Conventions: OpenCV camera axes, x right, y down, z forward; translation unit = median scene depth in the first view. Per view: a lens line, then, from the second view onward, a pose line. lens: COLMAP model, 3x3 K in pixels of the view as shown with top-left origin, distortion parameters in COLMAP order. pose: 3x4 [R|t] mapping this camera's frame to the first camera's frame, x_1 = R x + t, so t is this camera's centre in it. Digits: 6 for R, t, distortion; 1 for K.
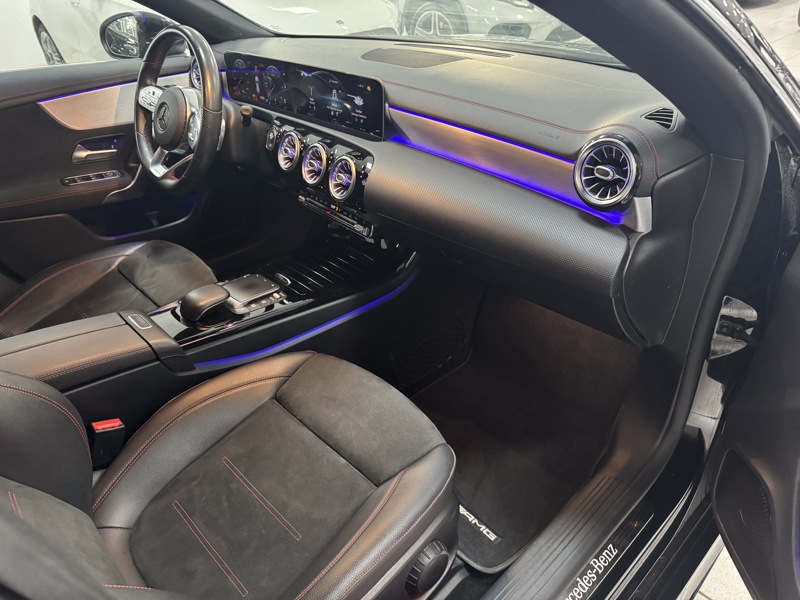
lens RADIAL K [[565.1, 0, 400.0], [0, 565.1, 300.0], [0, 0, 1]] dist [0.007997, 0.002343]
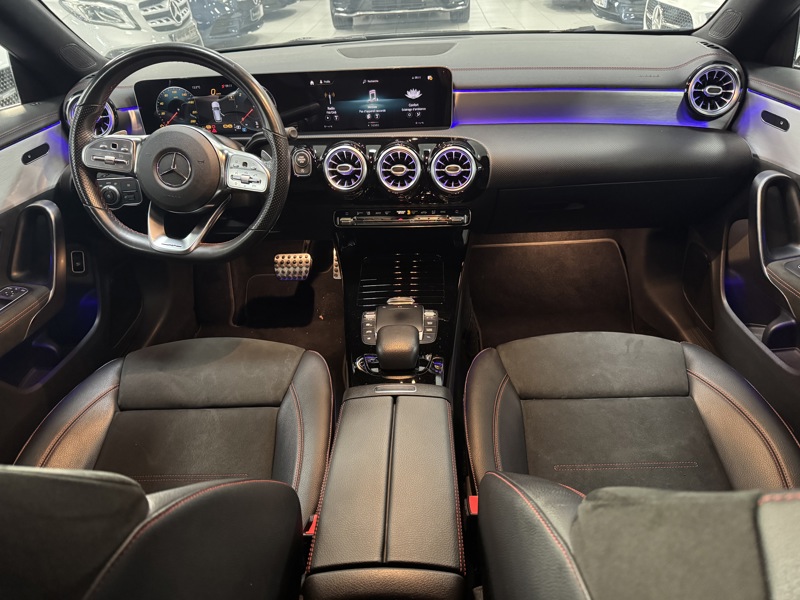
lens RADIAL K [[565.1, 0, 400.0], [0, 565.1, 300.0], [0, 0, 1]] dist [0.007997, 0.002343]
pose [[0.703889, -0.365727, 0.608920, -0.762321], [0.398049, 0.913105, 0.088295, -0.121247], [-0.588300, 0.180230, 0.788302, 0.305766]]
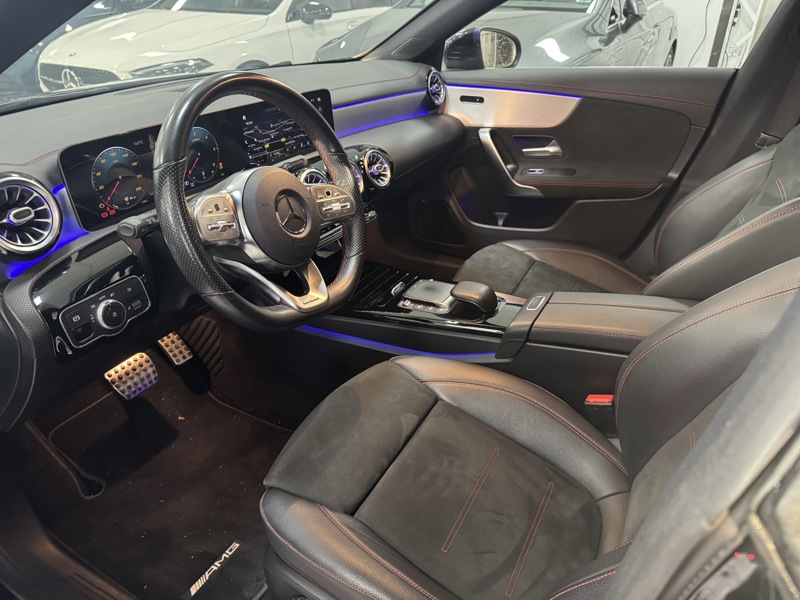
lens RADIAL K [[565.1, 0, 400.0], [0, 565.1, 300.0], [0, 0, 1]] dist [0.007997, 0.002343]
pose [[-0.324322, -0.400396, 0.857029, -1.091876], [0.536187, 0.668585, 0.515264, -0.543389], [-0.779306, 0.626640, -0.002150, 1.031468]]
